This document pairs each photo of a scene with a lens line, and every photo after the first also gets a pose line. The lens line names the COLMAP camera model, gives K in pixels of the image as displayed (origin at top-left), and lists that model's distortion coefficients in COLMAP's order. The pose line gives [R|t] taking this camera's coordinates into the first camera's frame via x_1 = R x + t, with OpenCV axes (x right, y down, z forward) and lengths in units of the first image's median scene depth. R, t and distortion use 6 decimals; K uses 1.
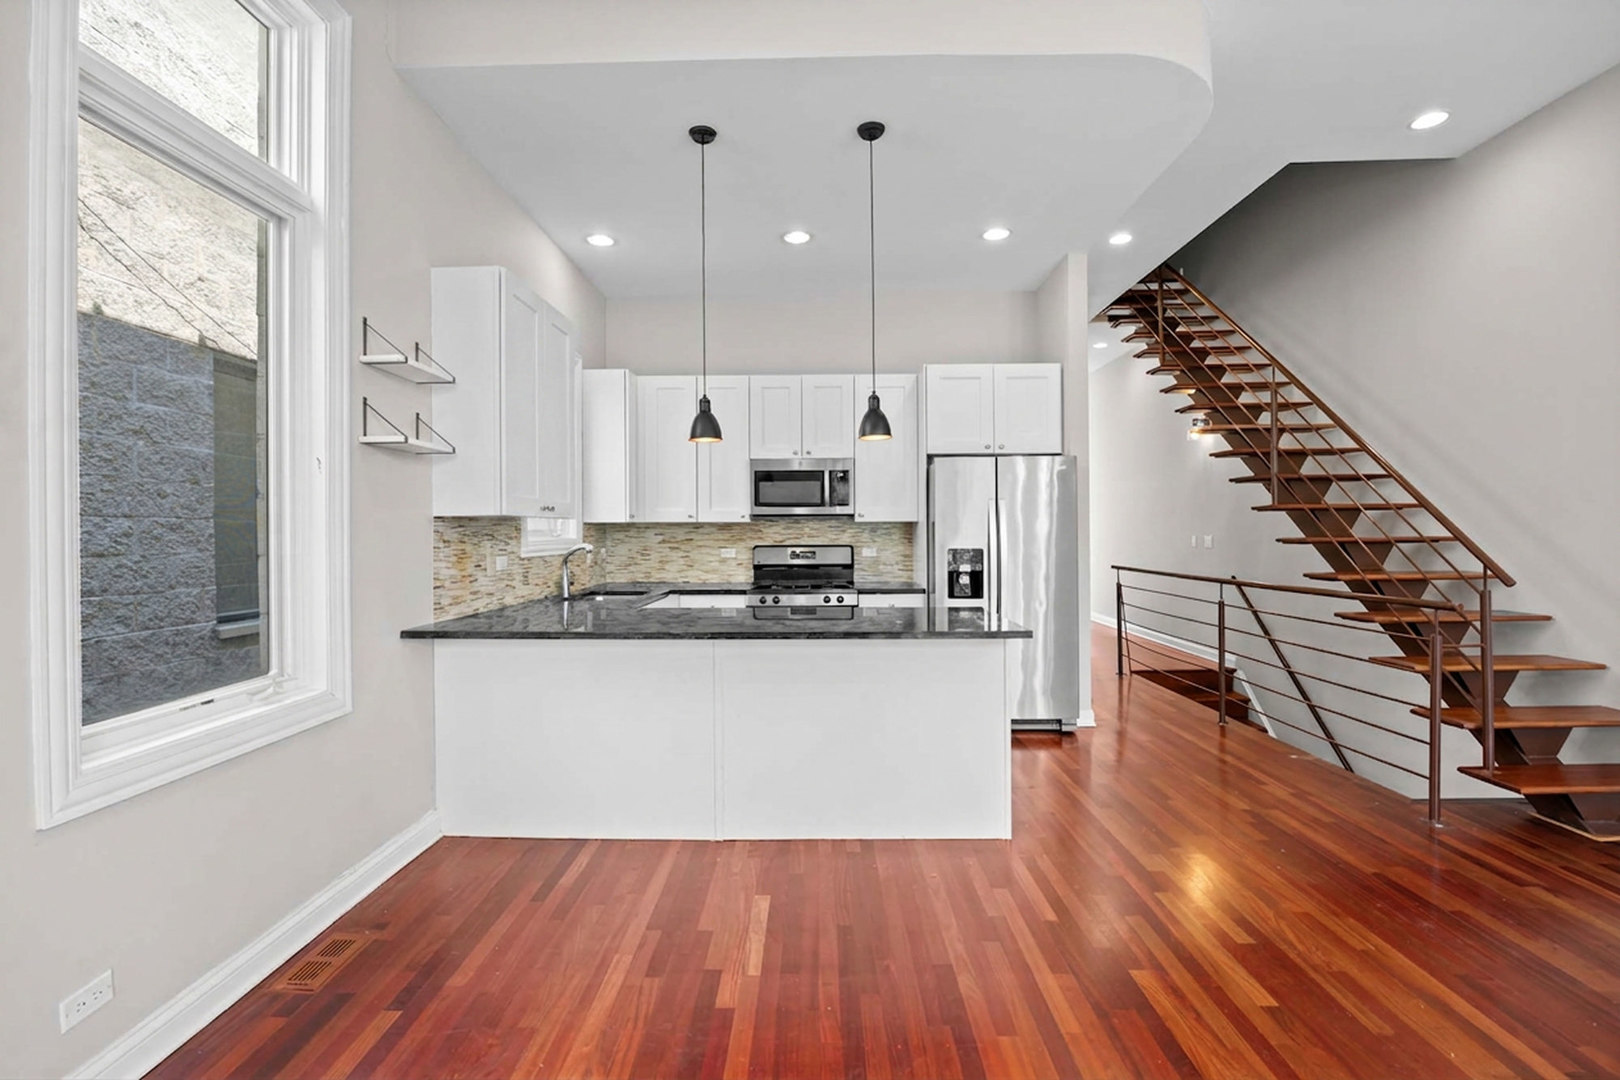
lens RADIAL K [[713.0, 0, 810.0], [0, 713.0, 540.0], [0, 0, 1]] dist [-0.010995, -0.000040]
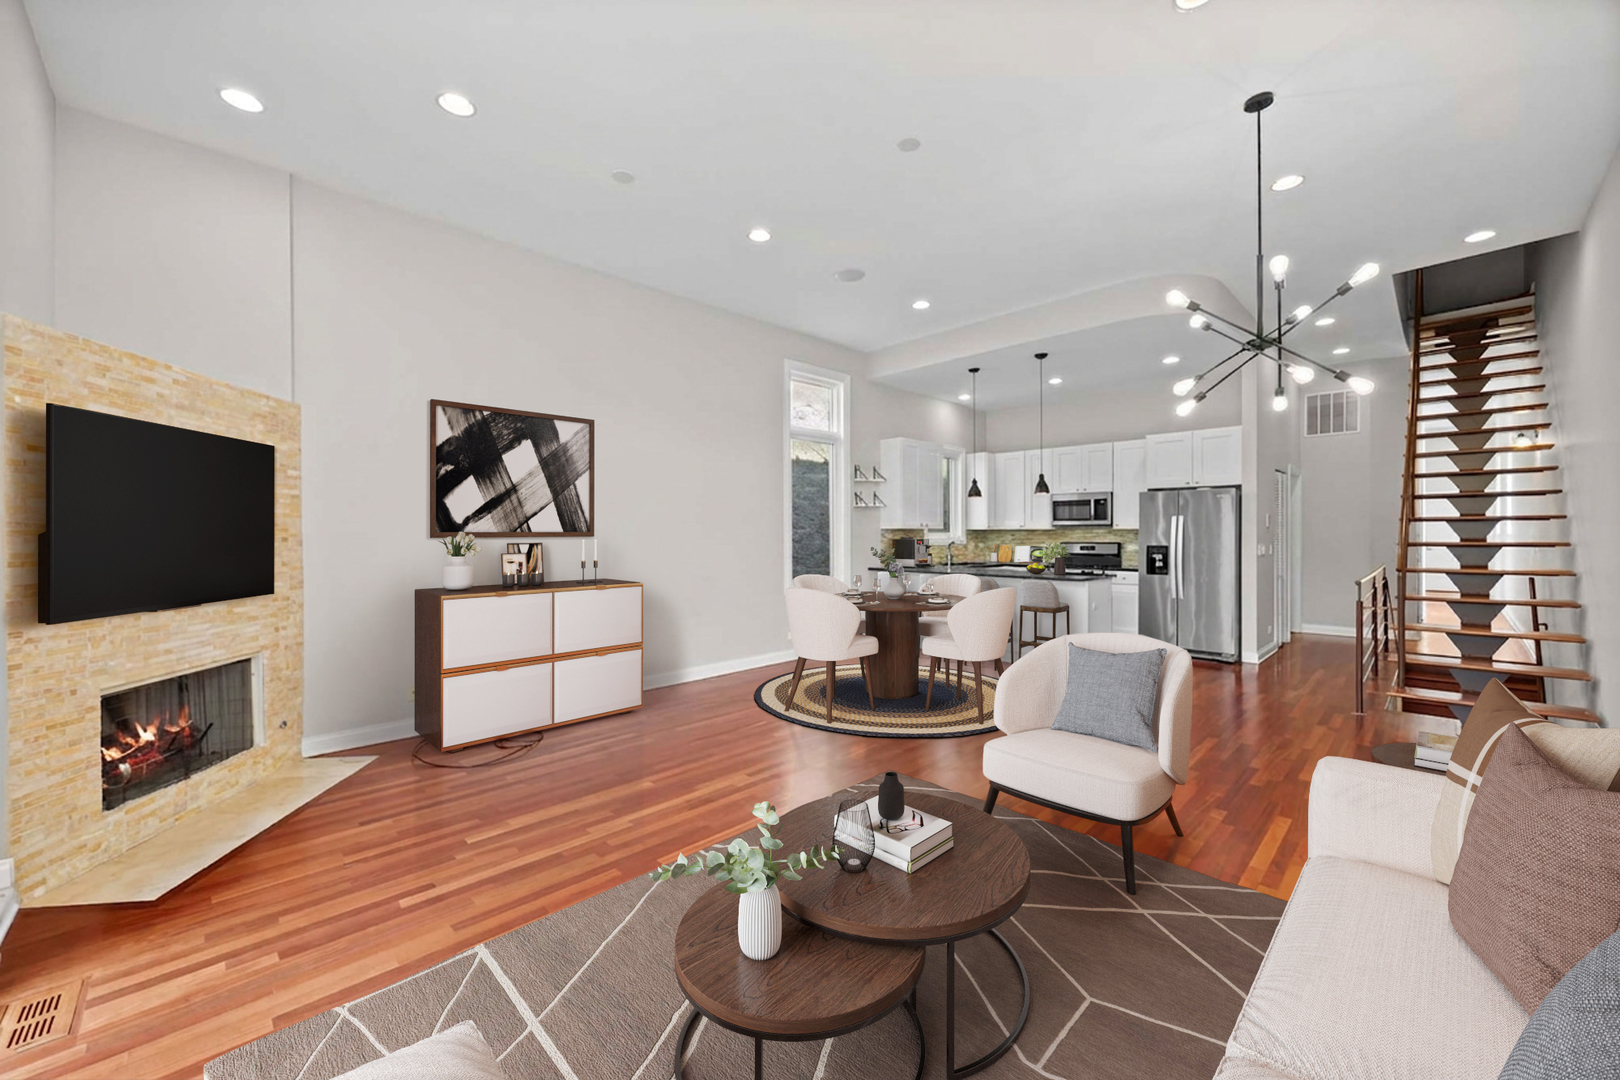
lens RADIAL K [[649.7, 0, 812.3], [0, 649.7, 596.4], [0, 0, 1]] dist [-0.000114, 0.000017]
pose [[0.721055, 0.070580, -0.689273, 0.665942], [-0.009180, 0.995684, 0.092352, -0.001591], [0.692817, -0.060264, 0.718591, -0.661032]]
